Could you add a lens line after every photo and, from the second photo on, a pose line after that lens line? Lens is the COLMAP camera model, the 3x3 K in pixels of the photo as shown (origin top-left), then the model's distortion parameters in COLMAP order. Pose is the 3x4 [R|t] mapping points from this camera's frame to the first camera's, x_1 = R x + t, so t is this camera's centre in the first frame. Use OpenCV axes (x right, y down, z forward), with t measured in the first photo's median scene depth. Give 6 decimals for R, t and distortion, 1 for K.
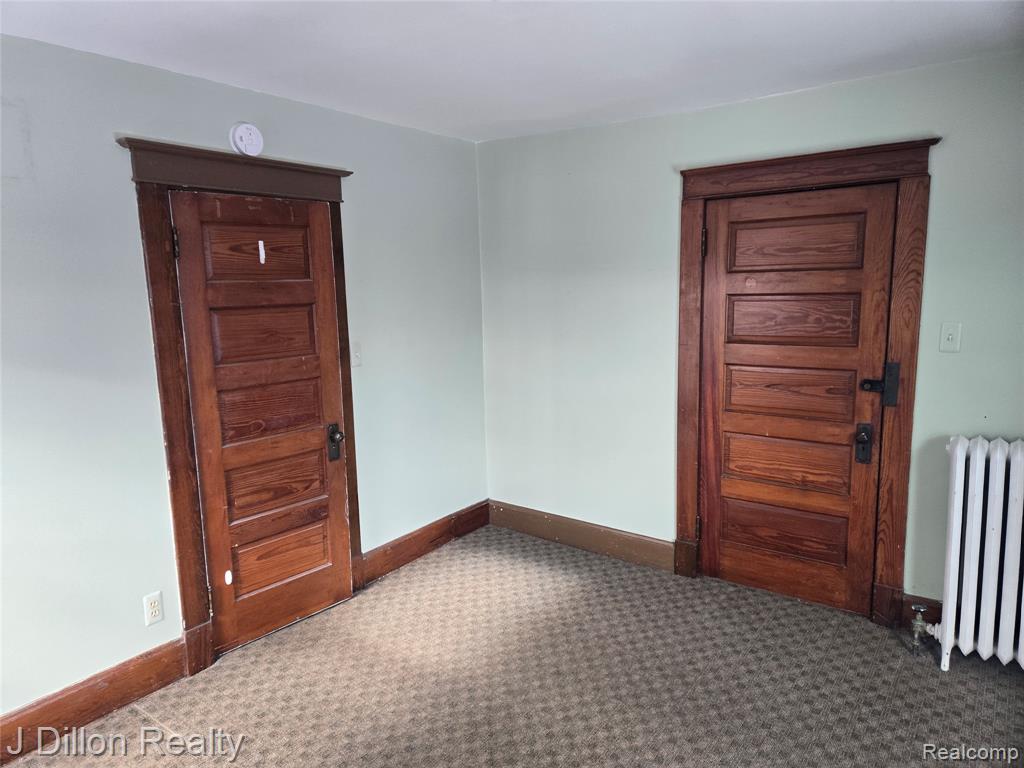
lens RADIAL K [[681.0, 0, 518.9], [0, 681.0, 383.2], [0, 0, 1]] dist [0.090929, -0.088994]
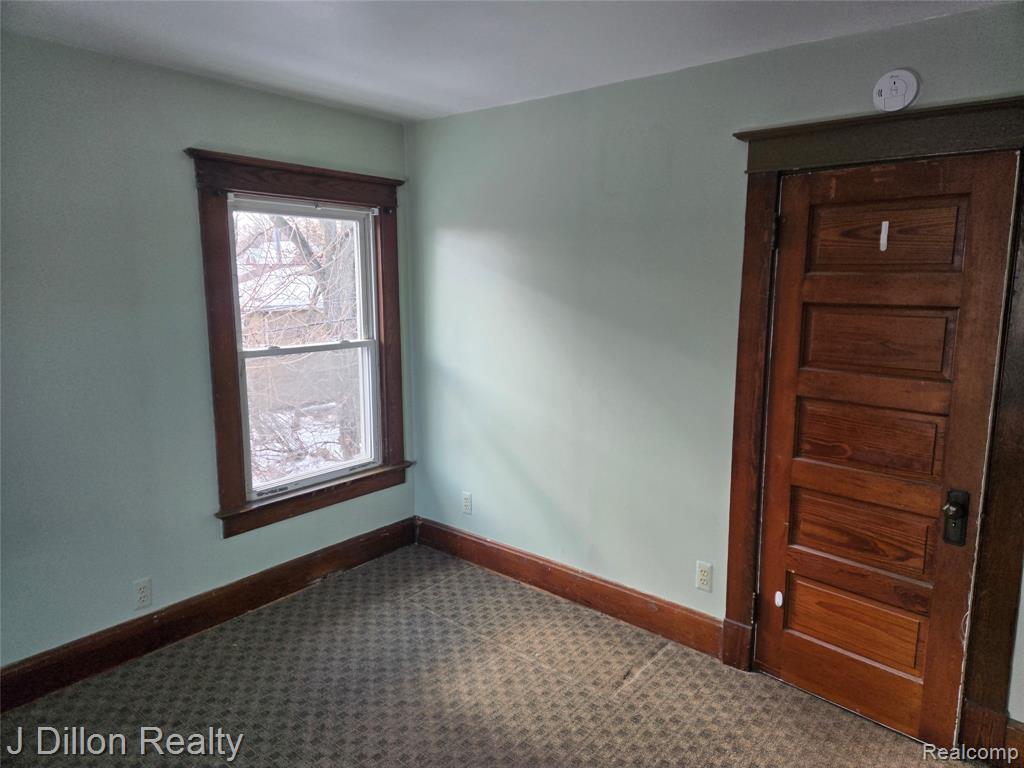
lens RADIAL K [[681.0, 0, 518.9], [0, 681.0, 383.2], [0, 0, 1]] dist [0.090929, -0.088994]
pose [[-0.093842, 0.172277, -0.980568, 0.464539], [-0.155525, 0.970287, 0.185354, -0.112330], [0.983365, 0.169896, -0.064260, 0.687461]]
